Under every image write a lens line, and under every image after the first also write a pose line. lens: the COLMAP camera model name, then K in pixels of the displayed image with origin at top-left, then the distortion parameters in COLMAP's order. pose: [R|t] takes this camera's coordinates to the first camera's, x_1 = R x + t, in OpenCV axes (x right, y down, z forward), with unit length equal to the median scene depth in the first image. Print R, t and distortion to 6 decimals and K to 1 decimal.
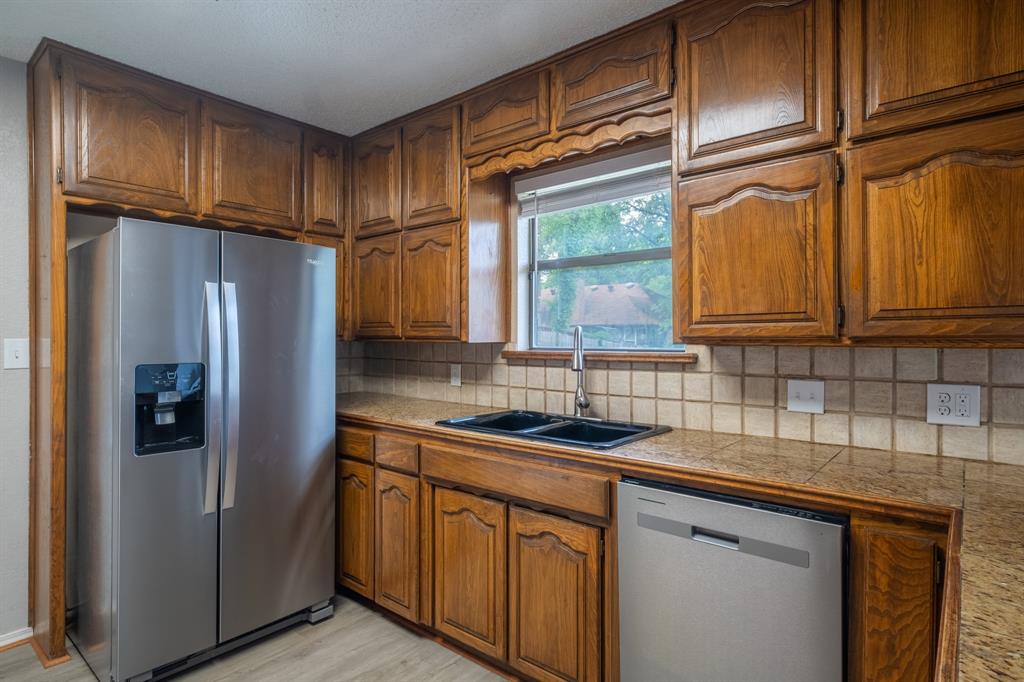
lens RADIAL K [[556.0, 0, 508.9], [0, 556.0, 338.4], [0, 0, 1]] dist [-0.001453, 0.003133]
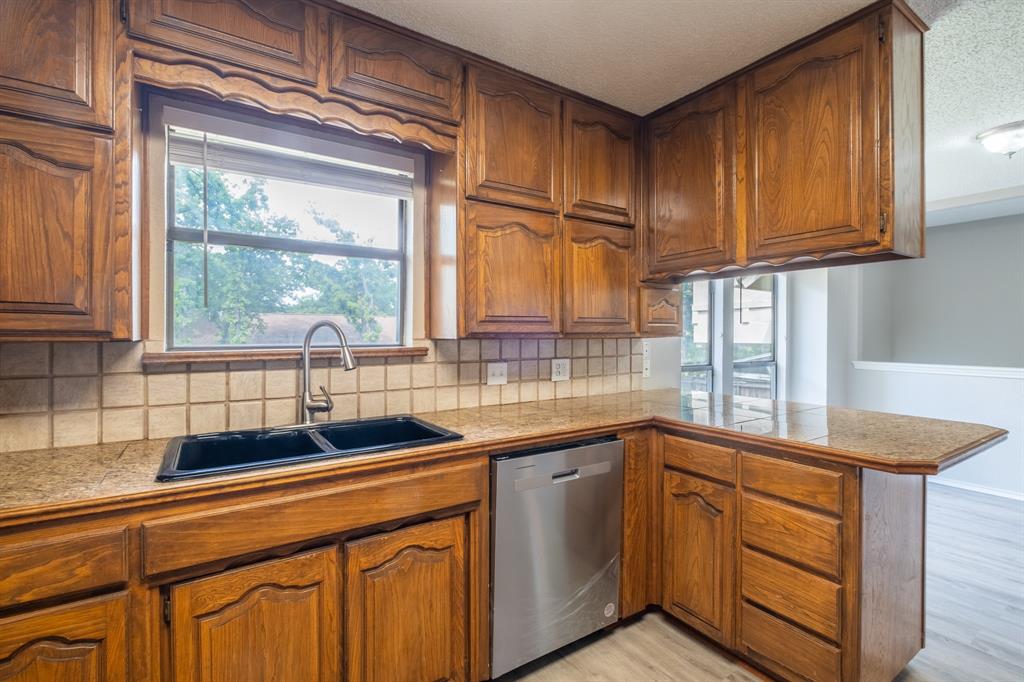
lens RADIAL K [[454.8, 0, 521.1], [0, 454.8, 336.4], [0, 0, 1]] dist [0.004900, -0.003608]
pose [[0.276421, -0.006004, 0.961018, -0.512485], [0.000418, 0.999981, 0.006127, -0.000602], [-0.961036, -0.001292, 0.276419, 0.532098]]
